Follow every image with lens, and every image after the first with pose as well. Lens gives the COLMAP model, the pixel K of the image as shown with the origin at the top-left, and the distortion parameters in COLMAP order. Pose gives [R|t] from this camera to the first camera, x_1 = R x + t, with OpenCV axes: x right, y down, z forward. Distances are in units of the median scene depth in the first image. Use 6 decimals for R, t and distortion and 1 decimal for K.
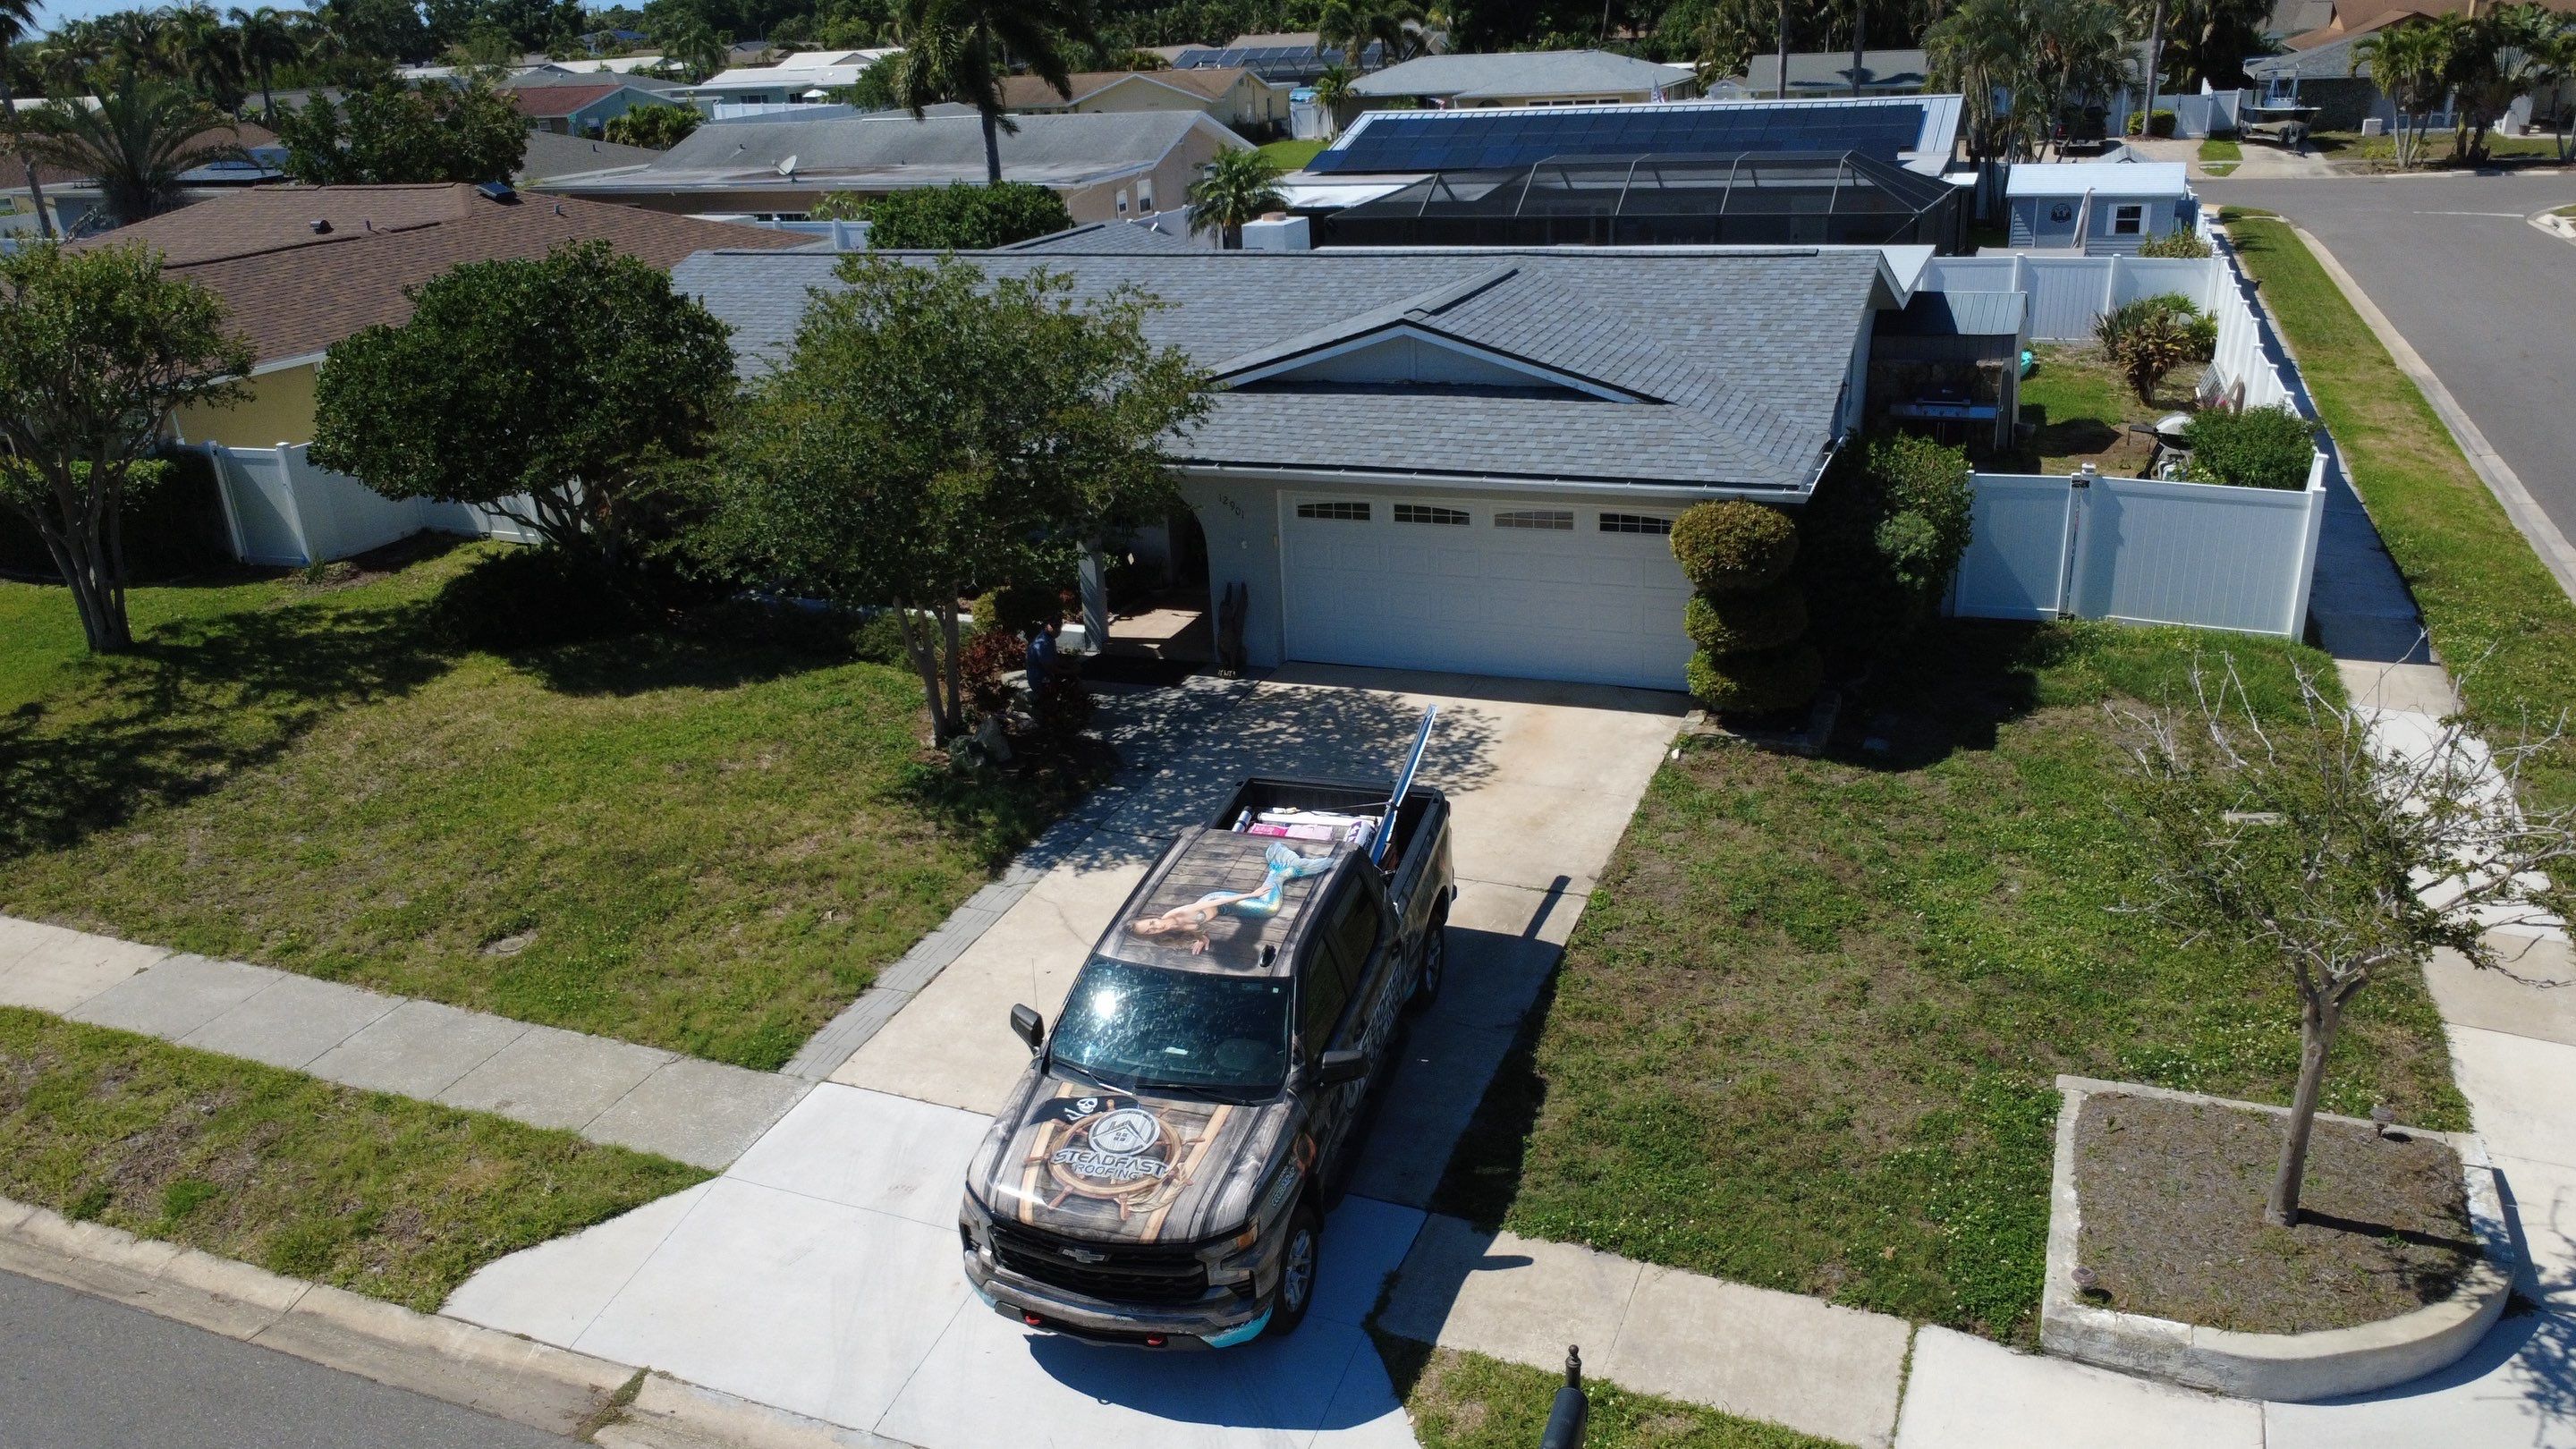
lens RADIAL K [[1878.1, 0, 1273.7], [0, 1878.1, 718.4], [0, 0, 1]] dist [-0.000508, 0.006297]
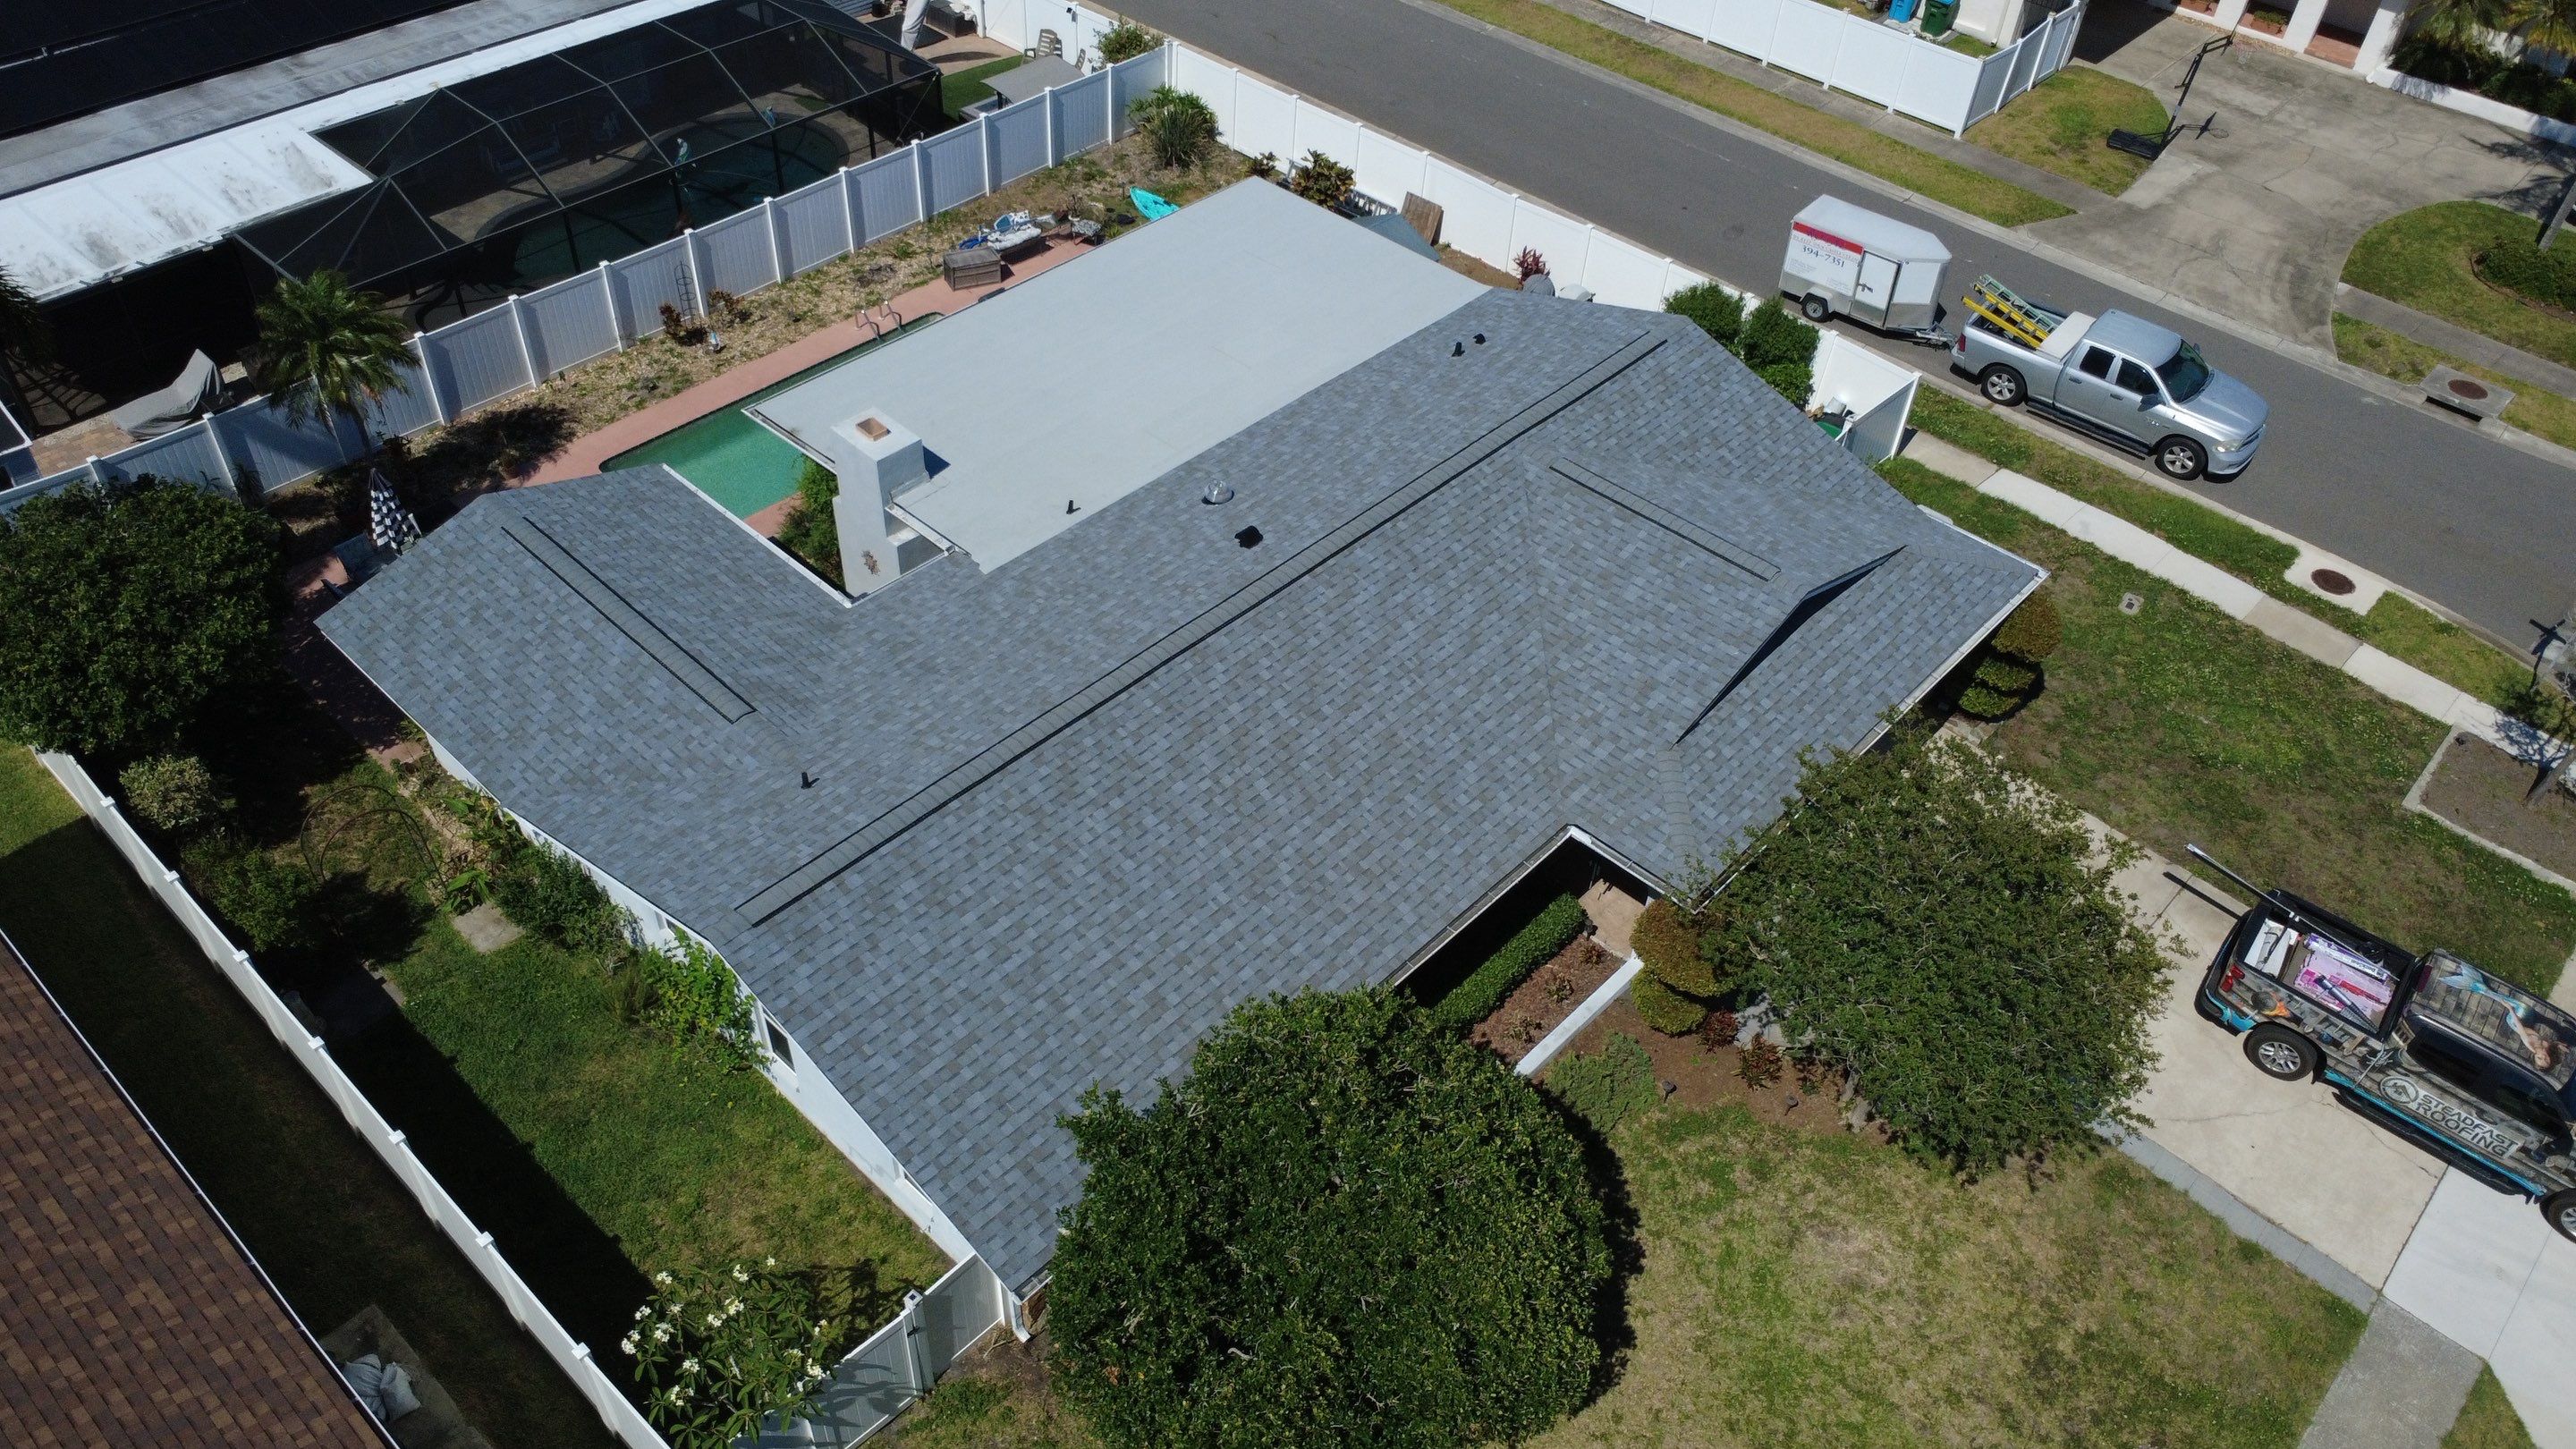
lens RADIAL K [[1878.1, 0, 1282.2], [0, 1878.1, 728.9], [0, 0, 1]] dist [-0.000508, 0.006297]
pose [[0.350024, -0.595717, 0.722914, -1.217258], [0.281056, 0.802965, 0.525600, -1.088434], [-0.893583, 0.019207, 0.448487, 0.954892]]
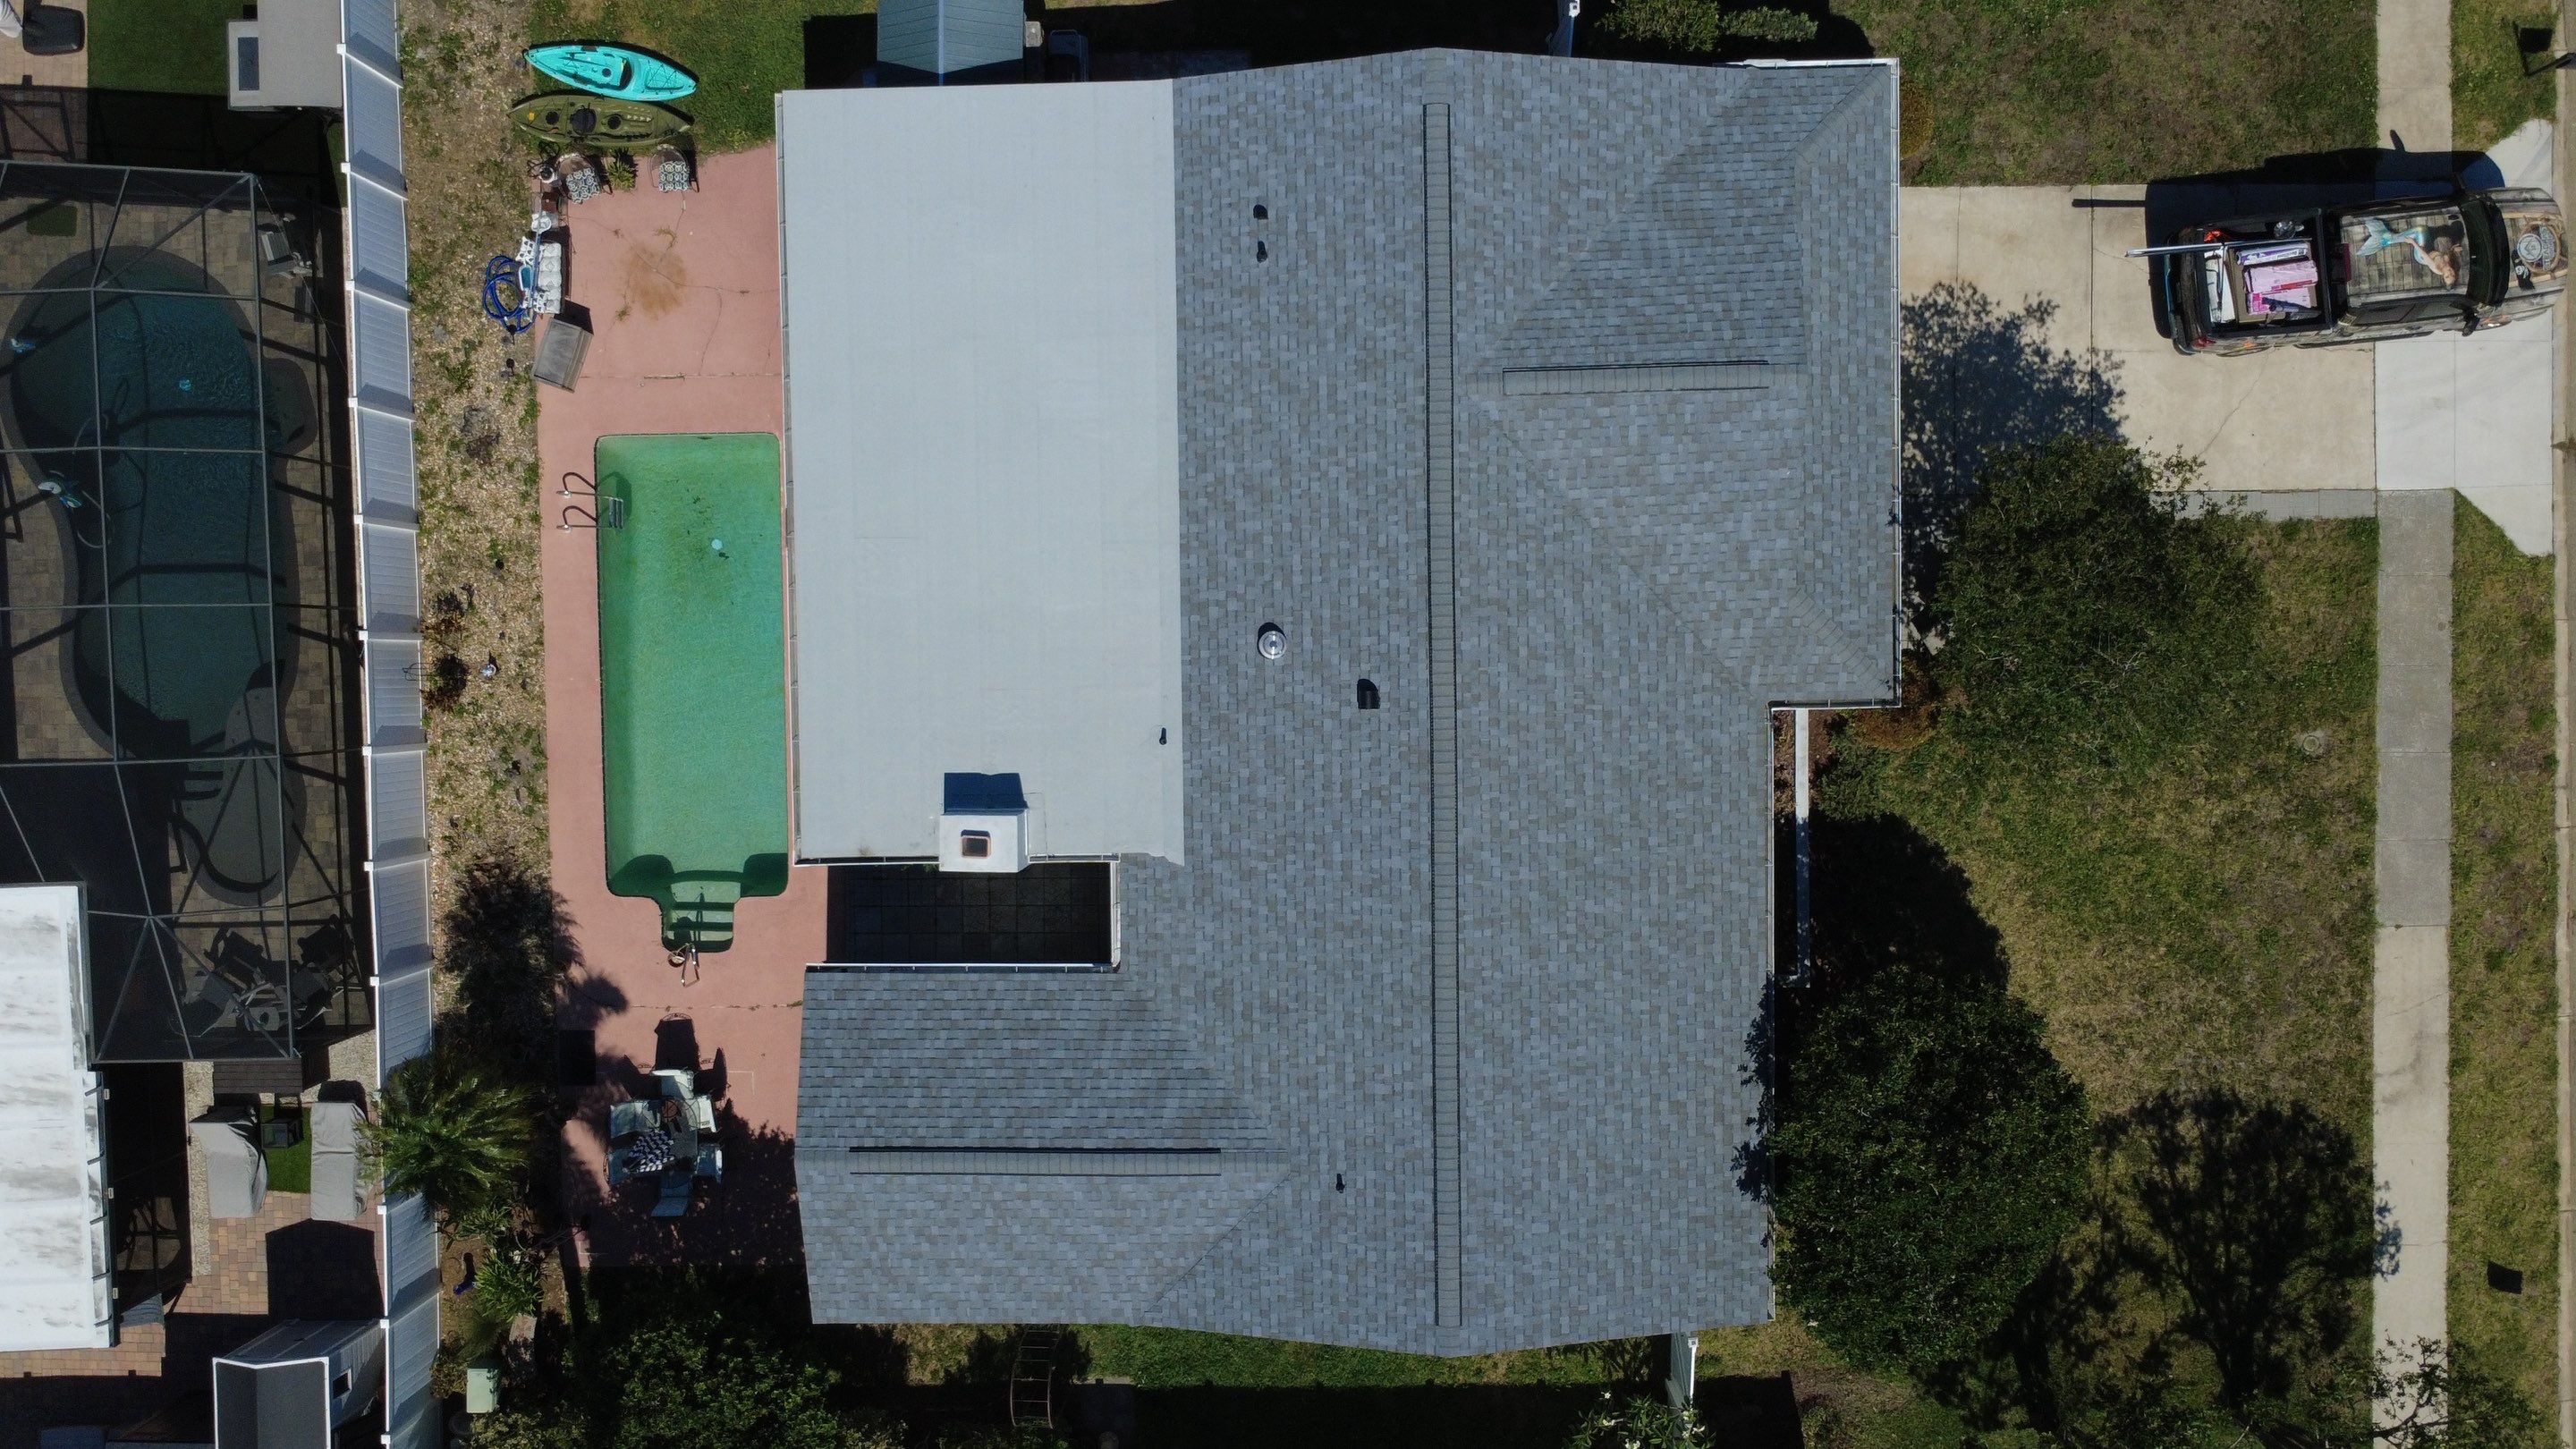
lens RADIAL K [[1878.1, 0, 1286.7], [0, 1878.1, 721.7], [0, 0, 1]] dist [-0.000508, 0.006297]
pose [[-0.393405, -0.918901, 0.029205, -0.054873], [0.383269, -0.135047, 0.913711, -1.897200], [-0.835666, 0.370652, 0.405315, 1.087315]]
